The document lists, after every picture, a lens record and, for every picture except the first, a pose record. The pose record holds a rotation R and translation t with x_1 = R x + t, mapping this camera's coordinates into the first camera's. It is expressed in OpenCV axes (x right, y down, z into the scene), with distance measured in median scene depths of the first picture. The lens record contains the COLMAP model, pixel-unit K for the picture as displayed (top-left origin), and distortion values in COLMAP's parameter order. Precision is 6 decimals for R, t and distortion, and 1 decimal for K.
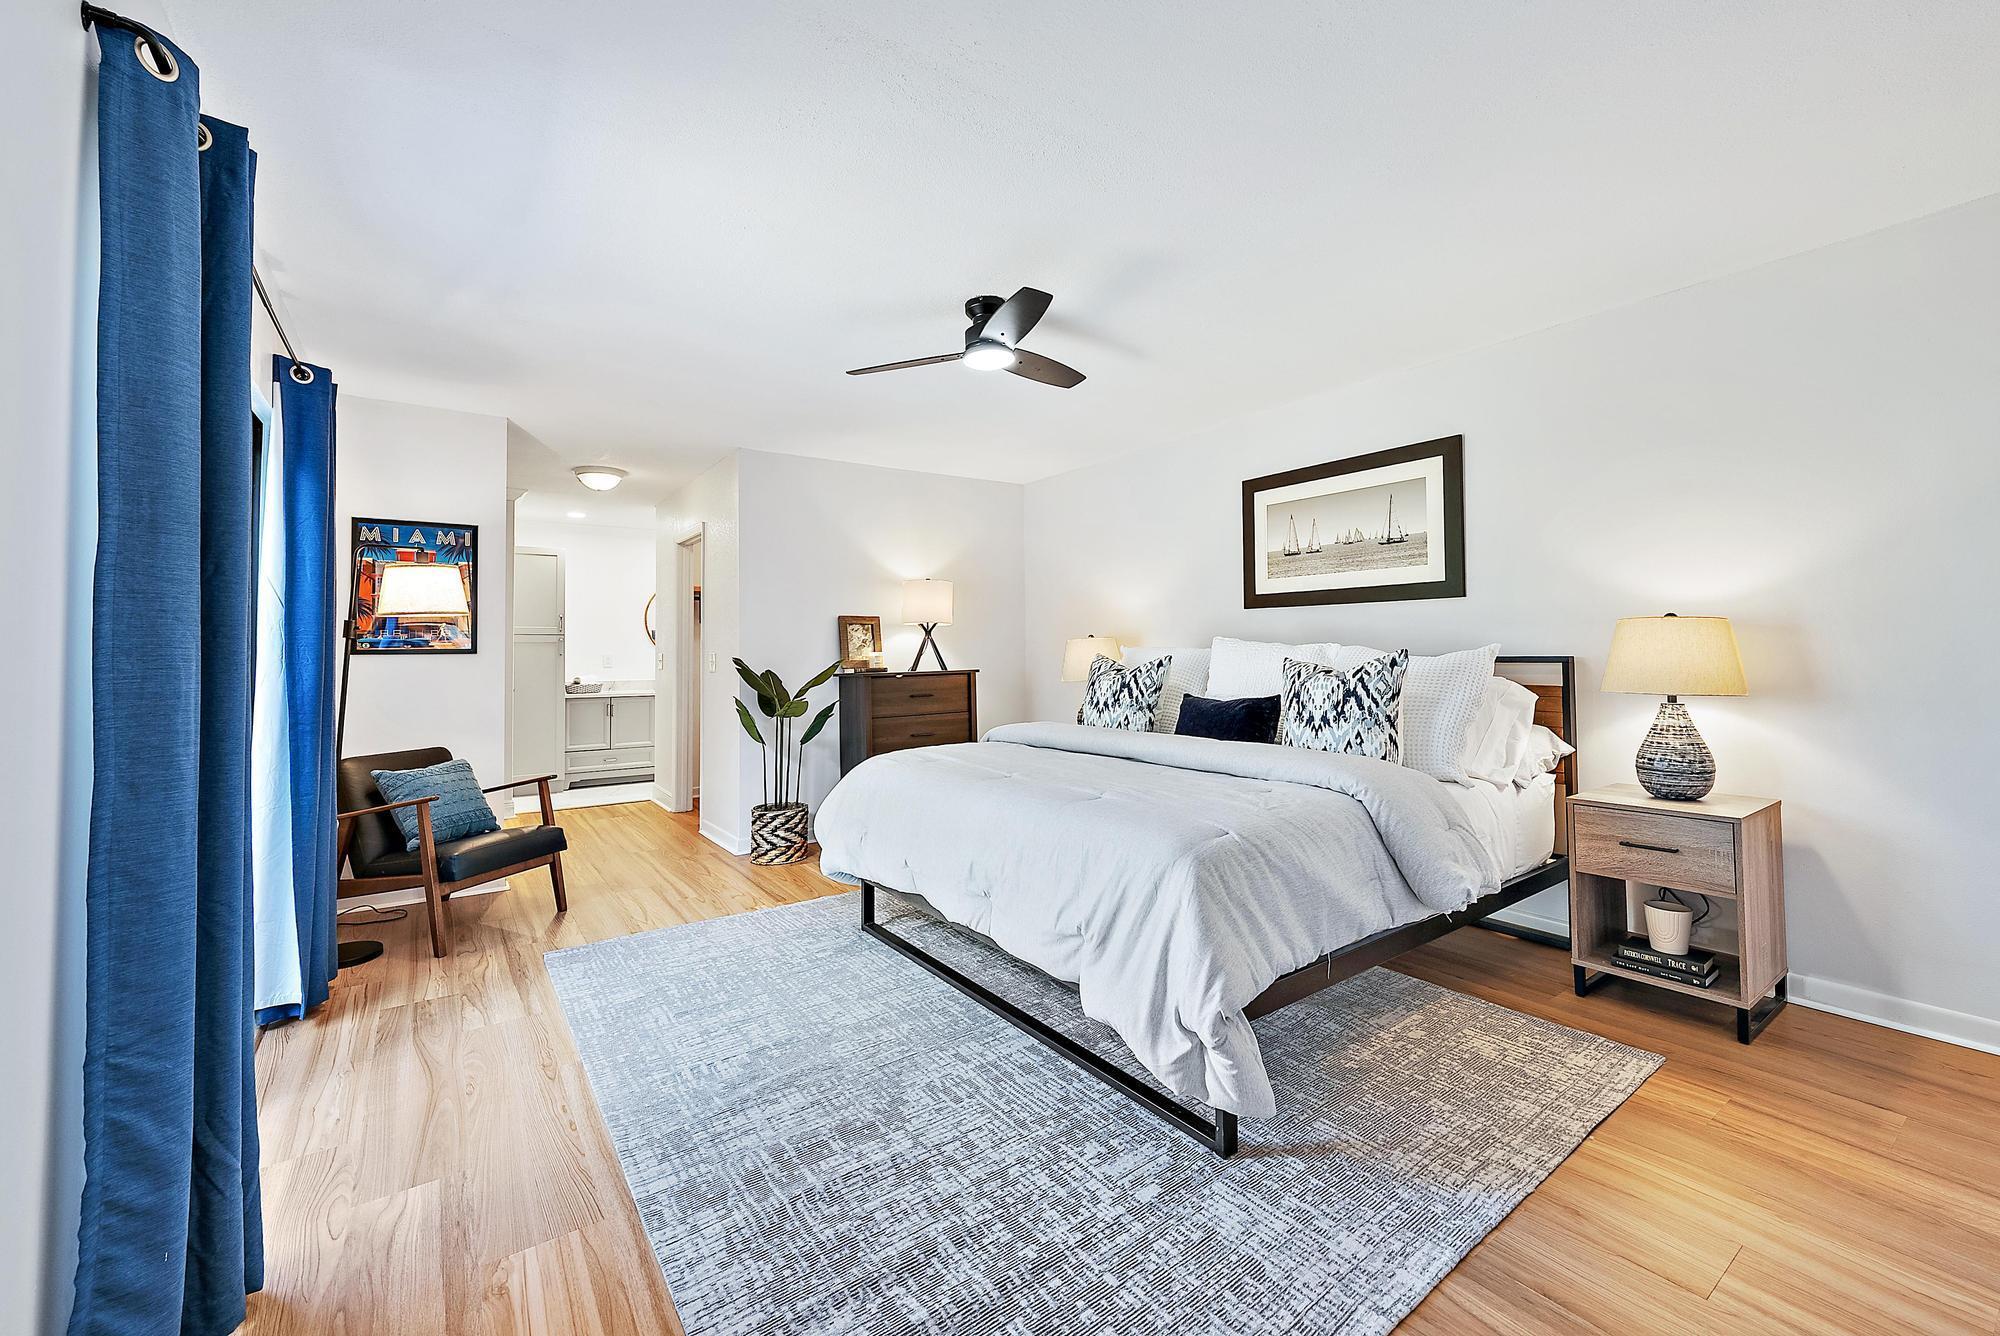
lens RADIAL K [[800.9, 0, 996.7], [0, 800.9, 655.1], [0, 0, 1]] dist [0.015705, -0.000171]
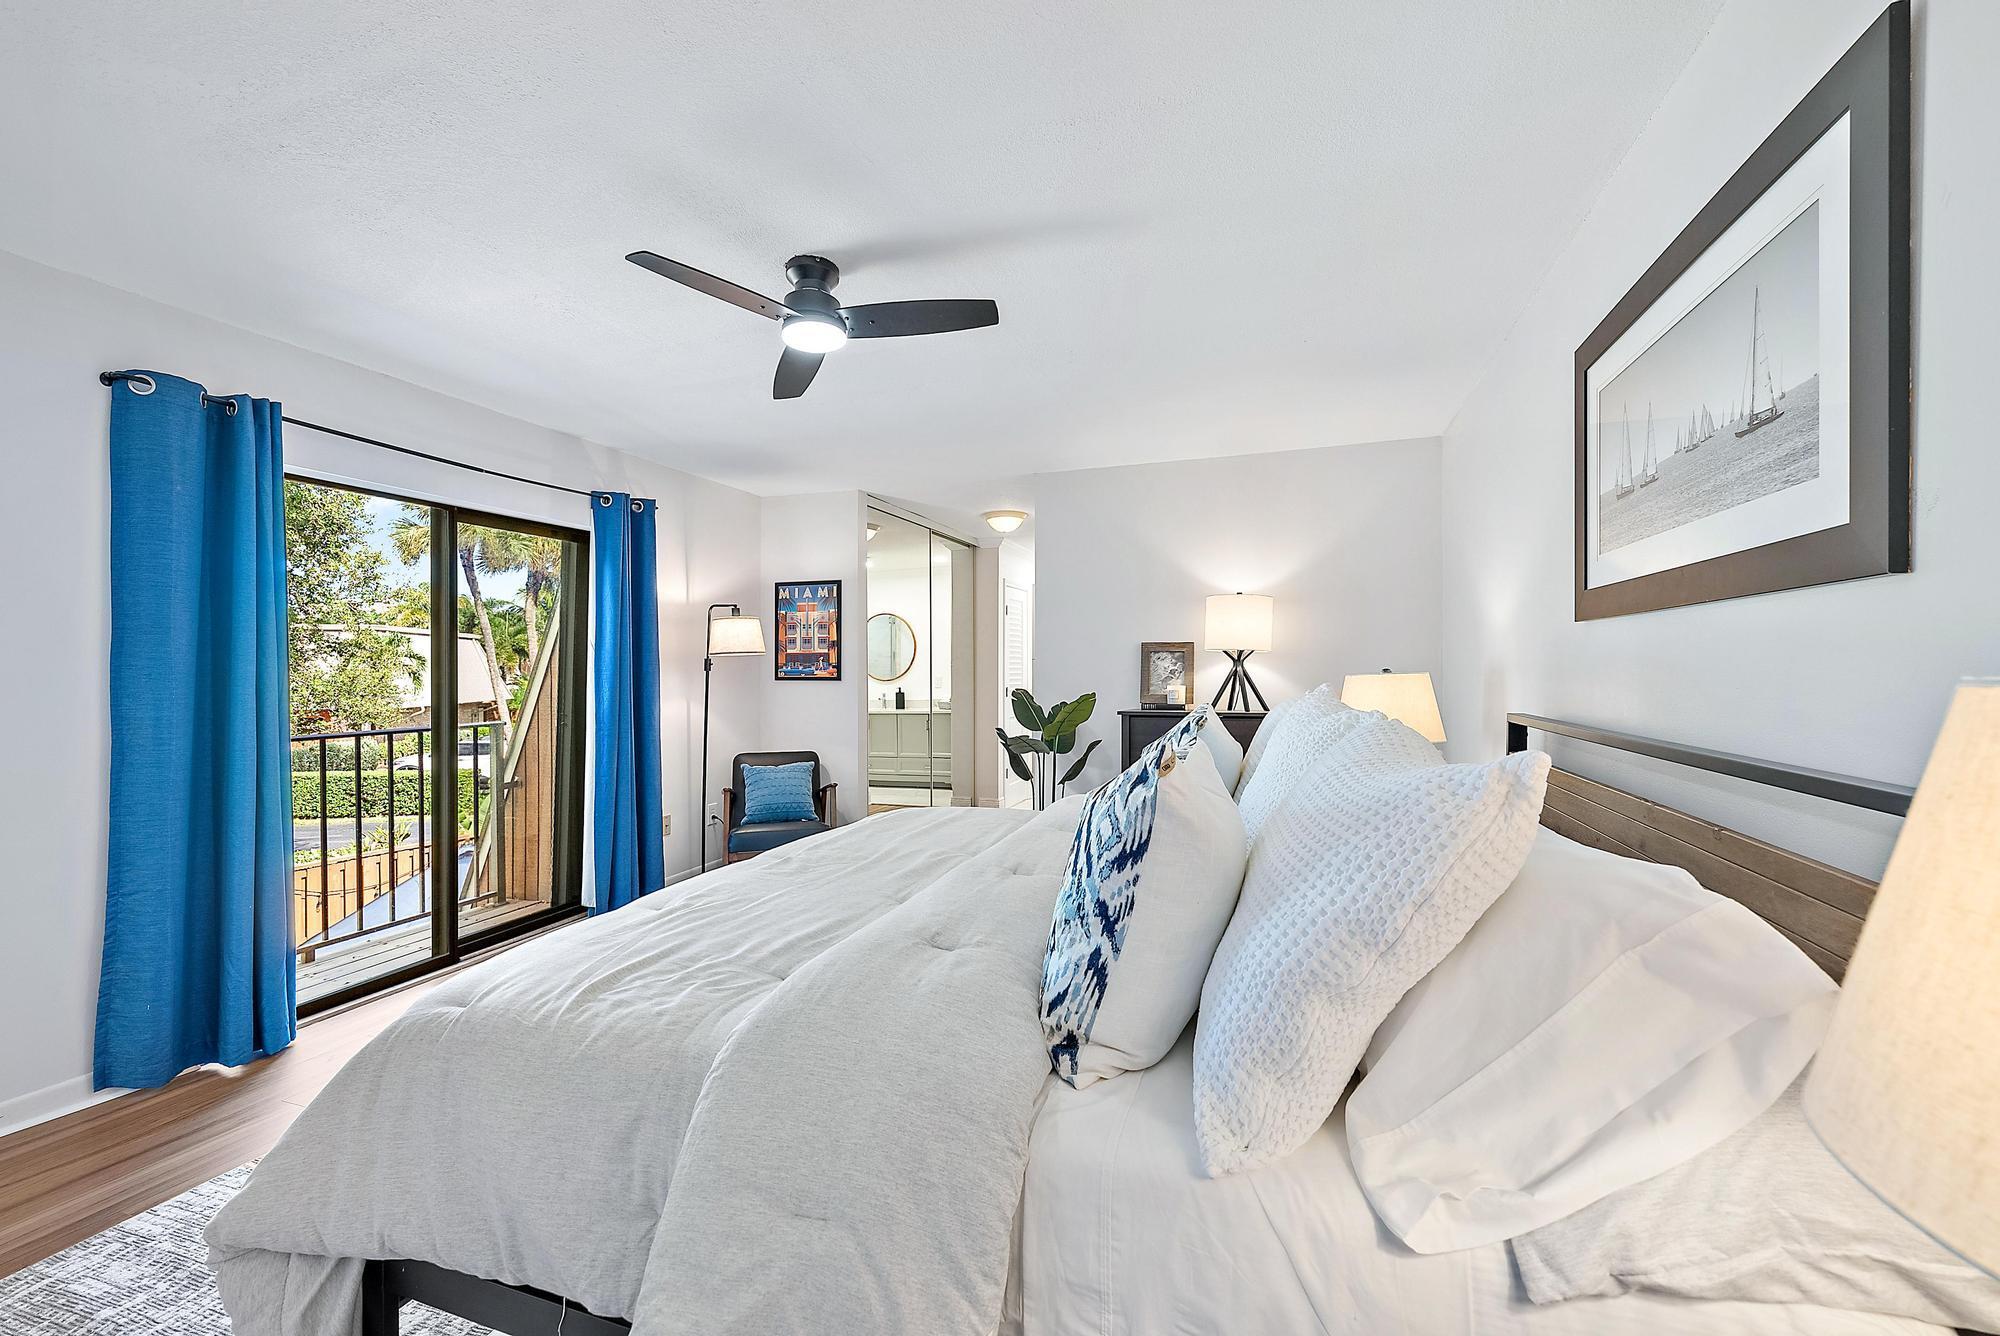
lens RADIAL K [[800.9, 0, 1004.8], [0, 800.9, 667.0], [0, 0, 1]] dist [0.015705, -0.000171]
pose [[0.584476, 0.007955, -0.811372, 0.538636], [-0.008733, 0.999956, 0.003513, -0.031799], [0.811364, 0.005032, 0.584520, 0.489282]]
